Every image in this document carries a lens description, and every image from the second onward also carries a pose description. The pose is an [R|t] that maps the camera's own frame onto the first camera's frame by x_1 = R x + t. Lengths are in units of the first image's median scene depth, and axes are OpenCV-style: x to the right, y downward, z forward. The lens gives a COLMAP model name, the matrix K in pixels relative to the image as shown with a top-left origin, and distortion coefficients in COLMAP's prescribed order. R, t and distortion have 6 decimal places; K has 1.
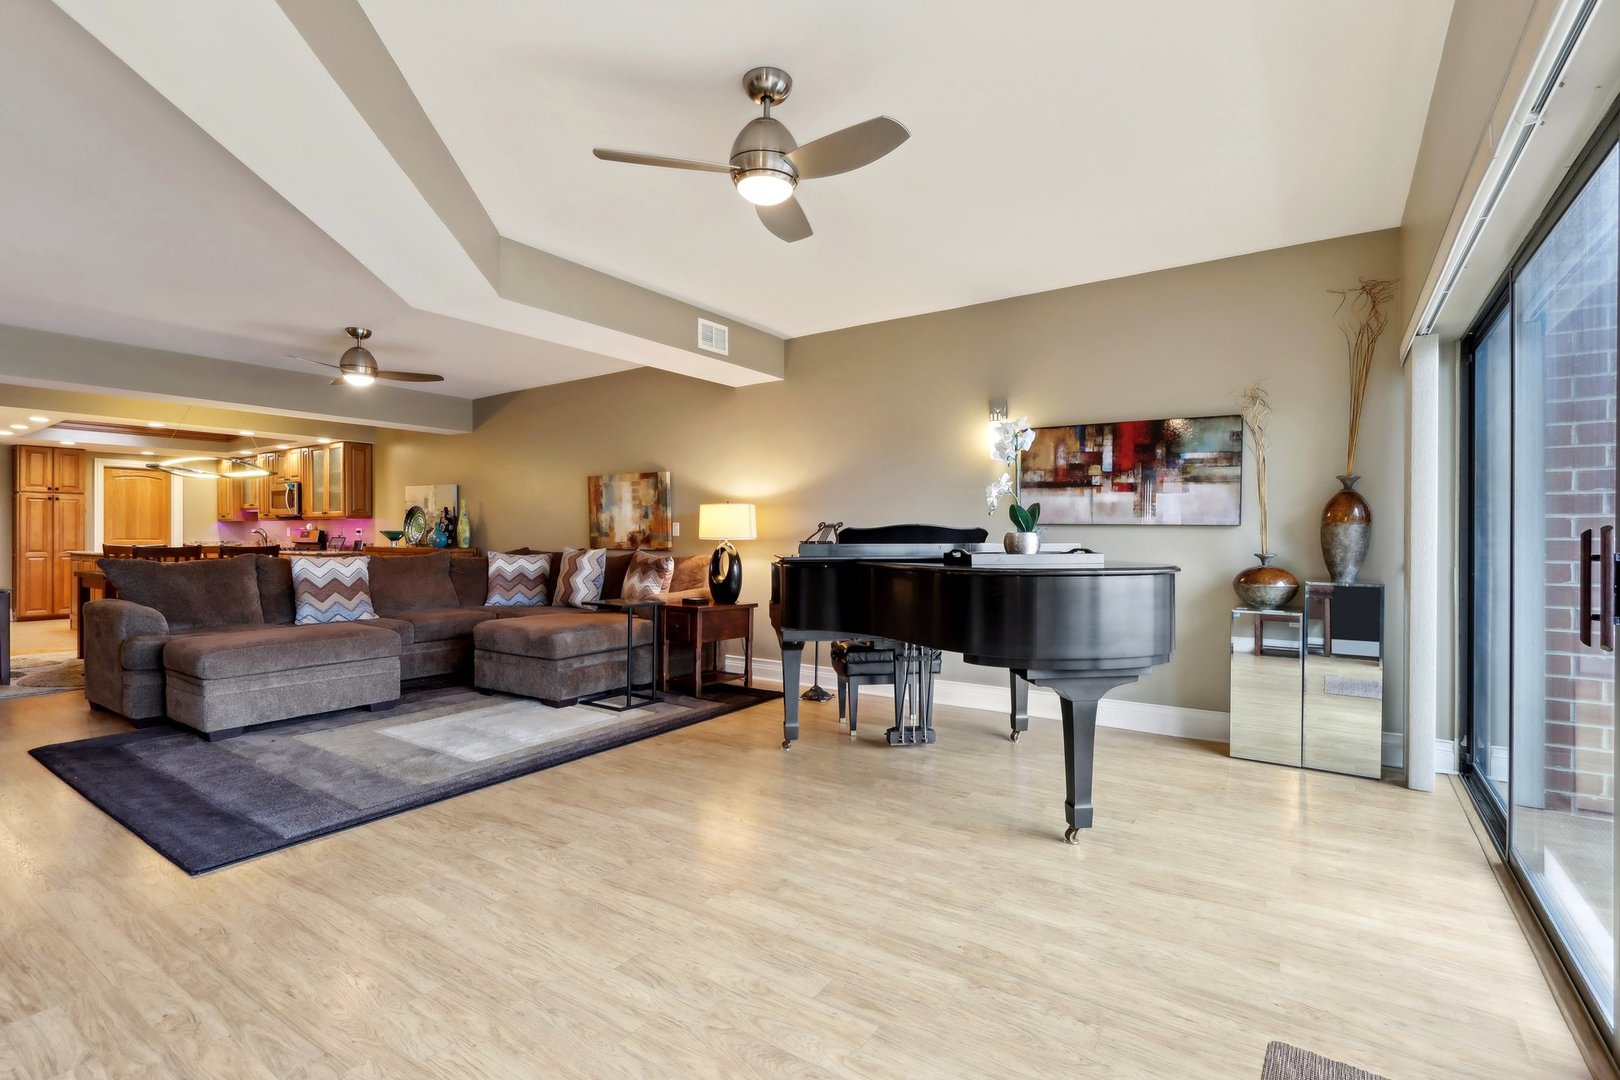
lens RADIAL K [[758.0, 0, 809.0], [0, 758.0, 549.9], [0, 0, 1]] dist [-0.012745, 0.000082]
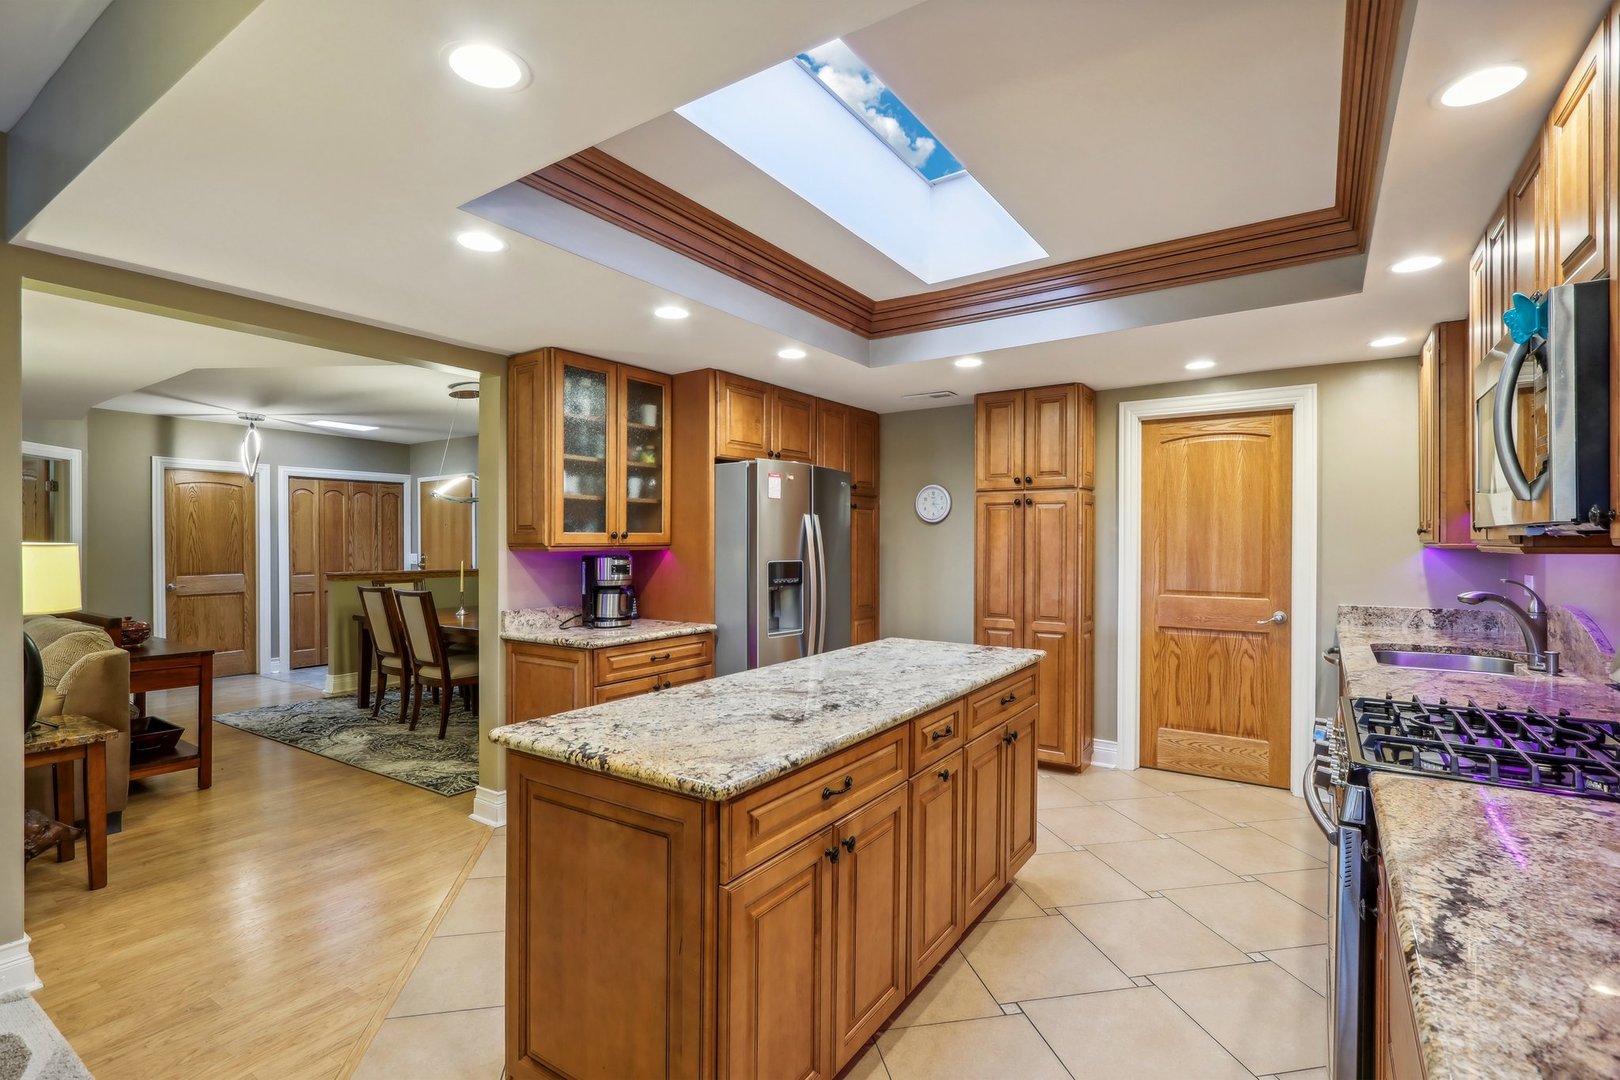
lens RADIAL K [[758.0, 0, 809.0], [0, 758.0, 549.9], [0, 0, 1]] dist [-0.012745, 0.000082]
pose [[0.004928, 0.007579, -0.999959, -0.787942], [-0.019691, 0.999778, 0.007480, -0.058037], [0.999794, 0.019654, 0.005076, 1.235753]]
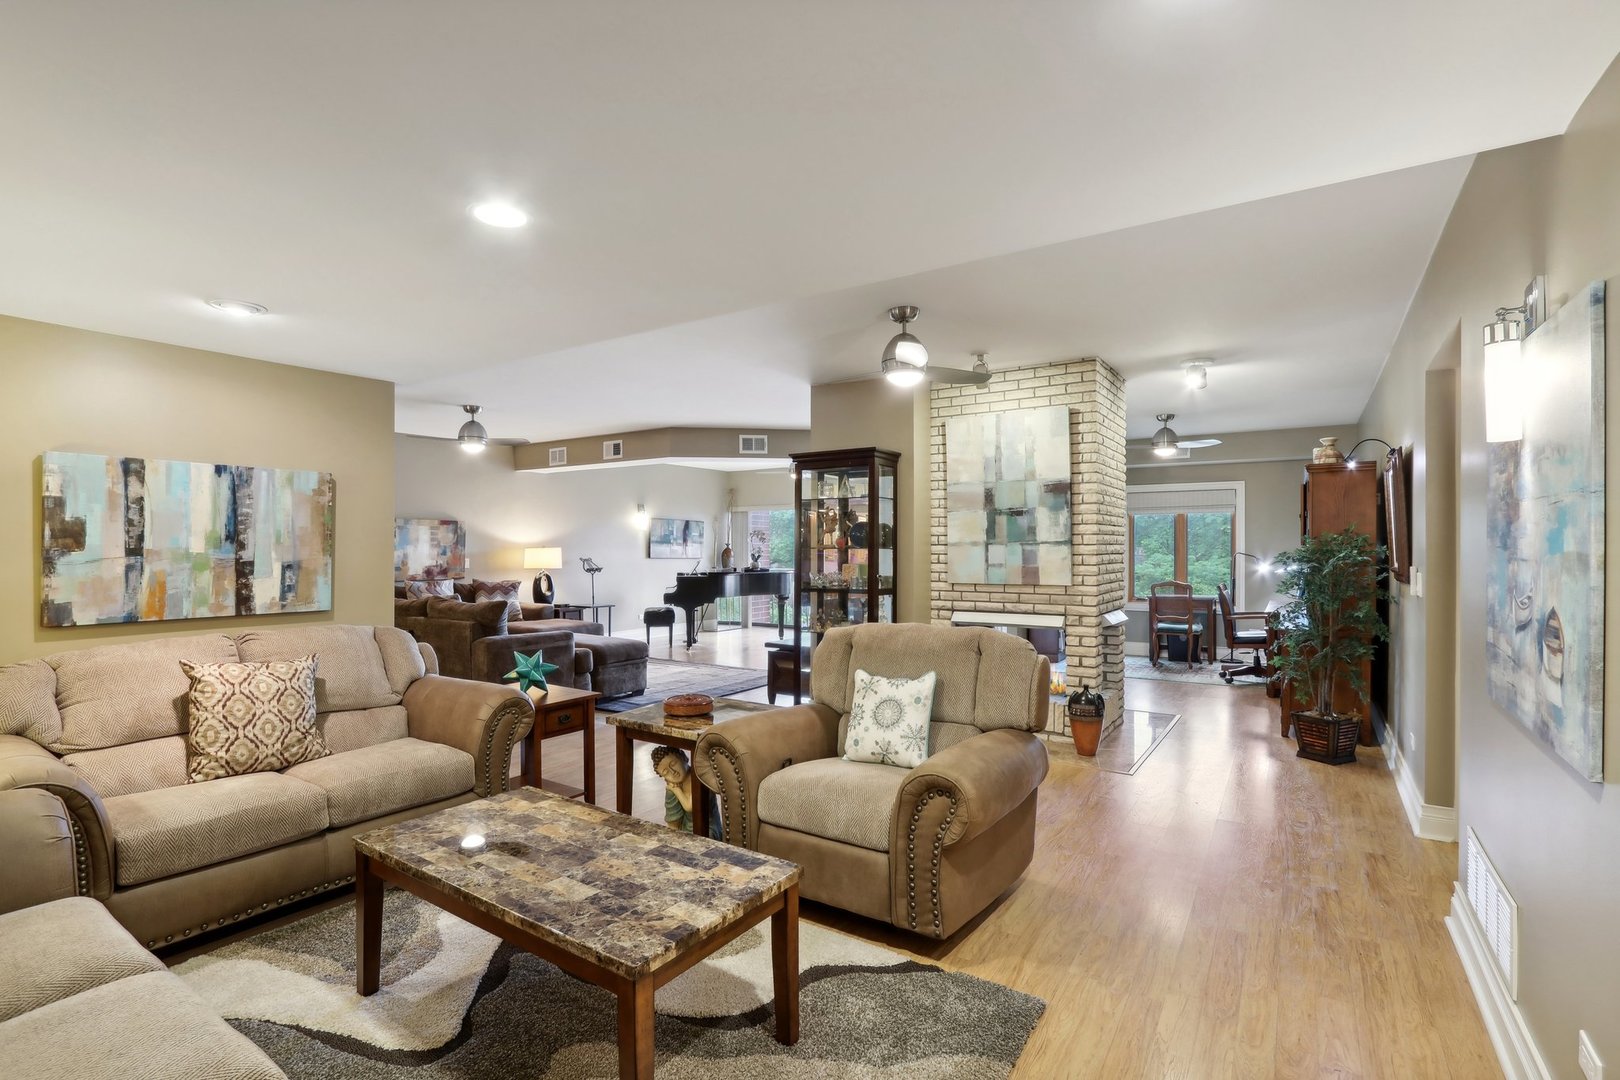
lens RADIAL K [[758.0, 0, 809.0], [0, 758.0, 549.9], [0, 0, 1]] dist [-0.012745, 0.000082]
pose [[-0.028562, -0.005852, 0.999575, -1.499357], [0.019577, 0.999788, 0.006413, -0.046084], [-0.999400, 0.019752, -0.028442, 0.400884]]
